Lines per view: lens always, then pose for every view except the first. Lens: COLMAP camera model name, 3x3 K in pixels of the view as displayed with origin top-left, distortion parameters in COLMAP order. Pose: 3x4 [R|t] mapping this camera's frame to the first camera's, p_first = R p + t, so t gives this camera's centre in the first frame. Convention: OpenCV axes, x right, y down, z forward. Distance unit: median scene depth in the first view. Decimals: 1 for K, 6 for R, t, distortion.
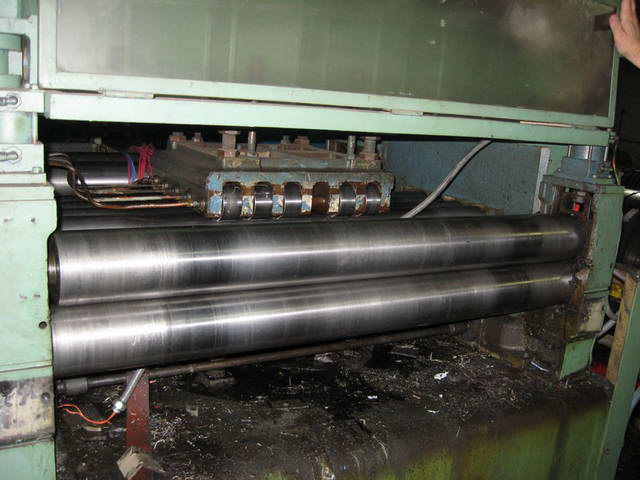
lens RADIAL K [[659.5, 0, 319.7], [0, 659.5, 240.2], [0, 0, 1]] dist [-0.088076, 0.000000]
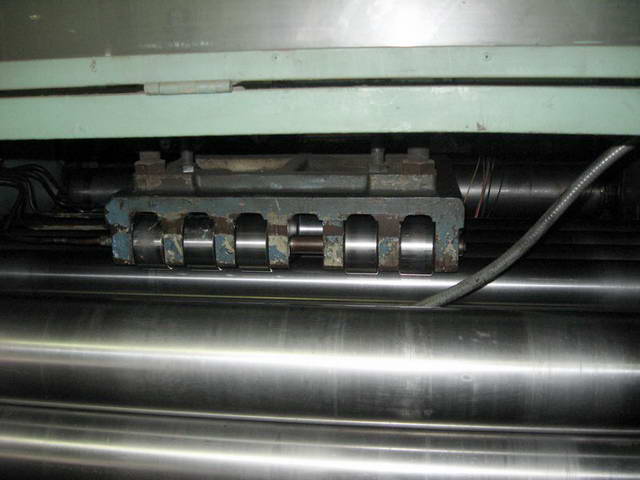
lens RADIAL K [[659.5, 0, 320.1], [0, 659.5, 239.9], [0, 0, 1]] dist [-0.088076, 0.000000]
pose [[0.751251, 0.070679, -0.656222, 0.418453], [-0.057075, 0.997482, 0.042094, -0.095882], [0.657545, 0.005830, 0.753393, 0.608018]]
